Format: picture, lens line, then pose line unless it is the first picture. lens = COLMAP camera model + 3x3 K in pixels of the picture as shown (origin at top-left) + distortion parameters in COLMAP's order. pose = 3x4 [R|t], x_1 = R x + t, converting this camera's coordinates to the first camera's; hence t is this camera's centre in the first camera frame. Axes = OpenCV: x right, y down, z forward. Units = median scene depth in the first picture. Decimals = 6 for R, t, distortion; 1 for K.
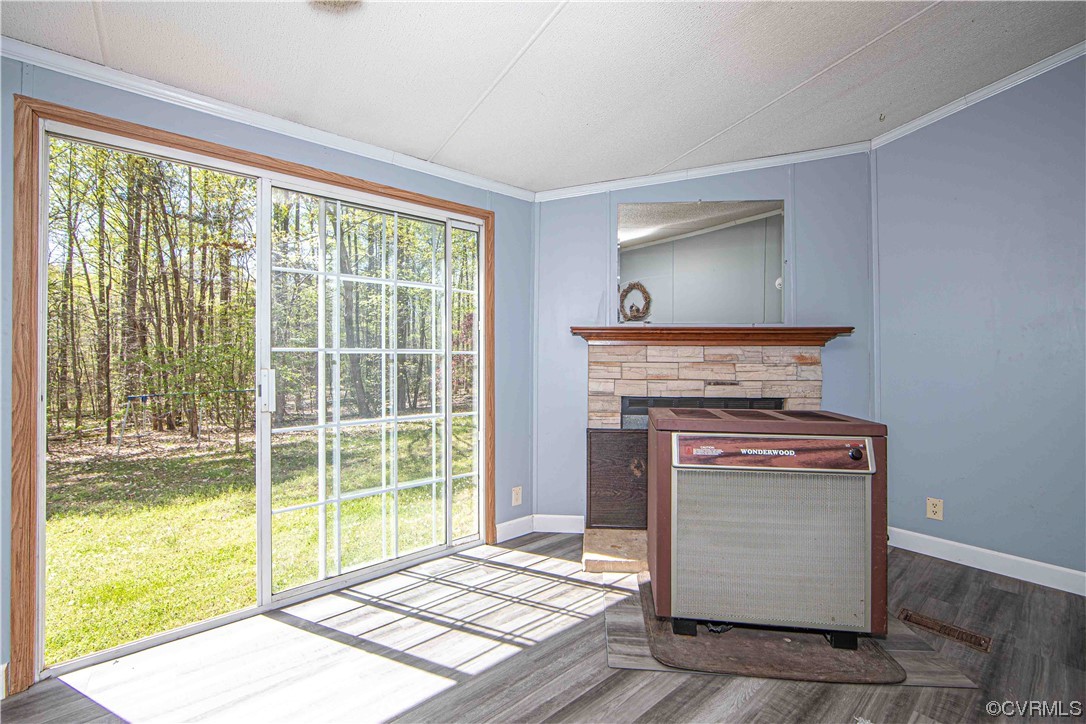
lens RADIAL K [[457.2, 0, 543.6], [0, 457.2, 359.5], [0, 0, 1]] dist [-0.002071, 0.001474]
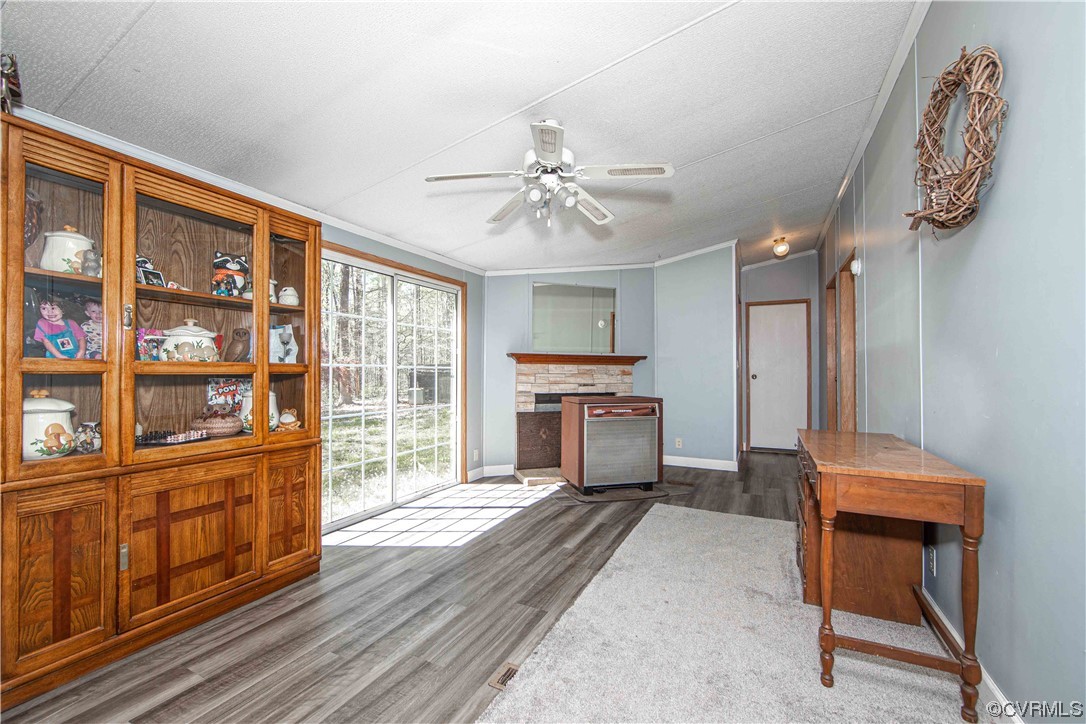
lens RADIAL K [[457.2, 0, 543.9], [0, 457.2, 365.6], [0, 0, 1]] dist [-0.002071, 0.001474]
pose [[0.916682, 0.008456, 0.399528, -0.508691], [-0.002895, 0.999890, -0.014521, 0.000971], [-0.399607, 0.012154, 0.916606, -0.624329]]
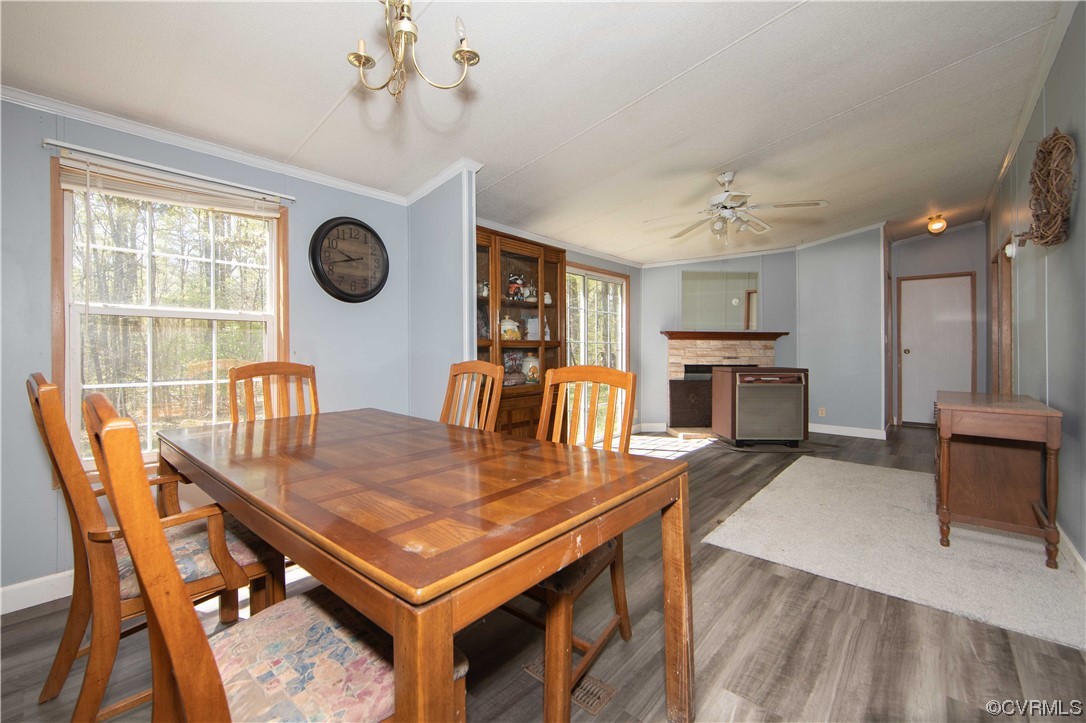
lens RADIAL K [[457.2, 0, 519.9], [0, 457.2, 346.0], [0, 0, 1]] dist [-0.002071, 0.001474]
pose [[0.991830, 0.003138, 0.127531, -0.859031], [-0.002613, 0.999987, -0.004285, 0.008052], [-0.127543, 0.003917, 0.991825, -0.985941]]
